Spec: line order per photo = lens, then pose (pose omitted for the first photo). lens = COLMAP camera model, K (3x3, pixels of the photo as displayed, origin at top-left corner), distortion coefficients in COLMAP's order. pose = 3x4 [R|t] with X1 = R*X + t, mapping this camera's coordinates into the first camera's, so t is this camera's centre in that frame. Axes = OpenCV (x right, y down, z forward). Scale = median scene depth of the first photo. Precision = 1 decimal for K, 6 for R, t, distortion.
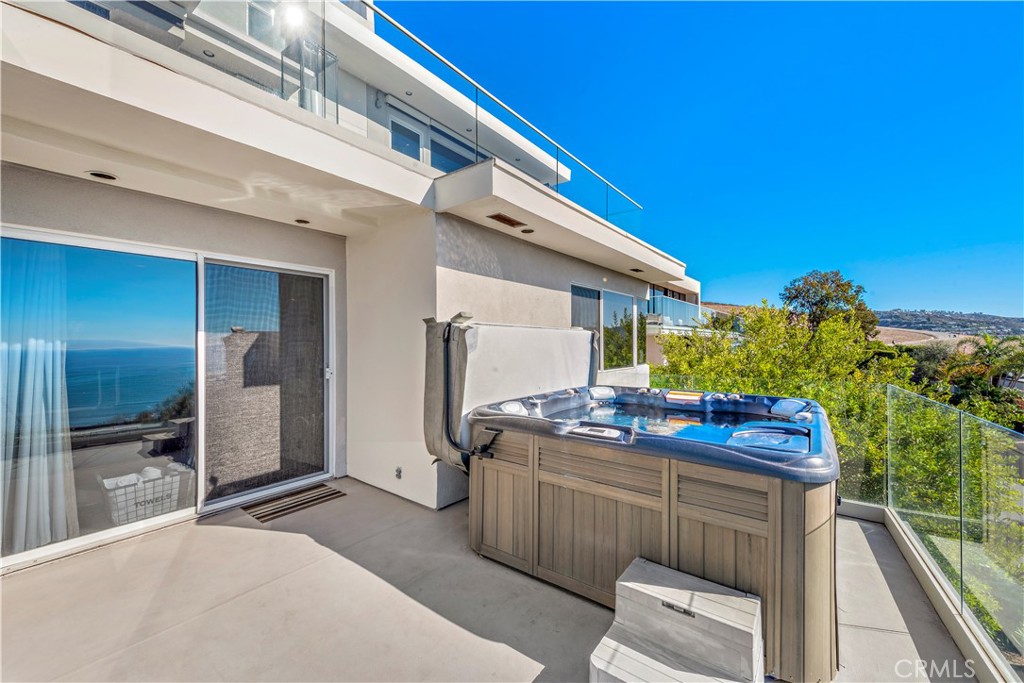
lens RADIAL K [[402.6, 0, 513.5], [0, 402.6, 344.1], [0, 0, 1]] dist [0.013890, -0.002956]
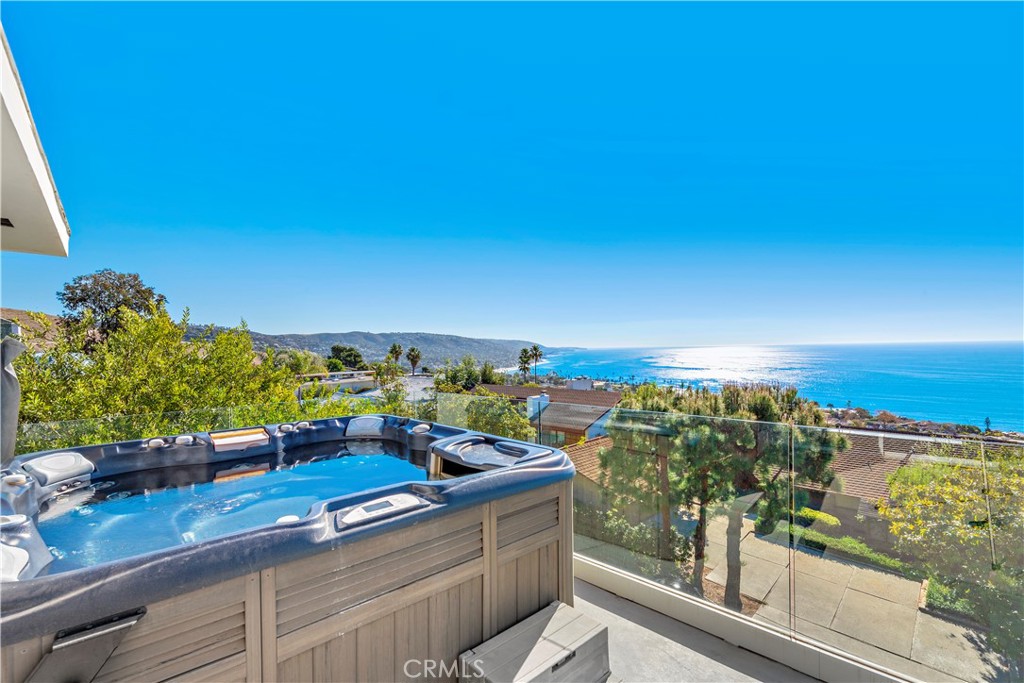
lens RADIAL K [[454.4, 0, 518.5], [0, 454.4, 360.0], [0, 0, 1]] dist [0.011950, -0.000322]
pose [[0.182450, -0.023797, 0.982927, -0.228741], [0.022007, 0.999555, 0.020114, -0.006472], [-0.982969, 0.017962, 0.182892, 0.368847]]
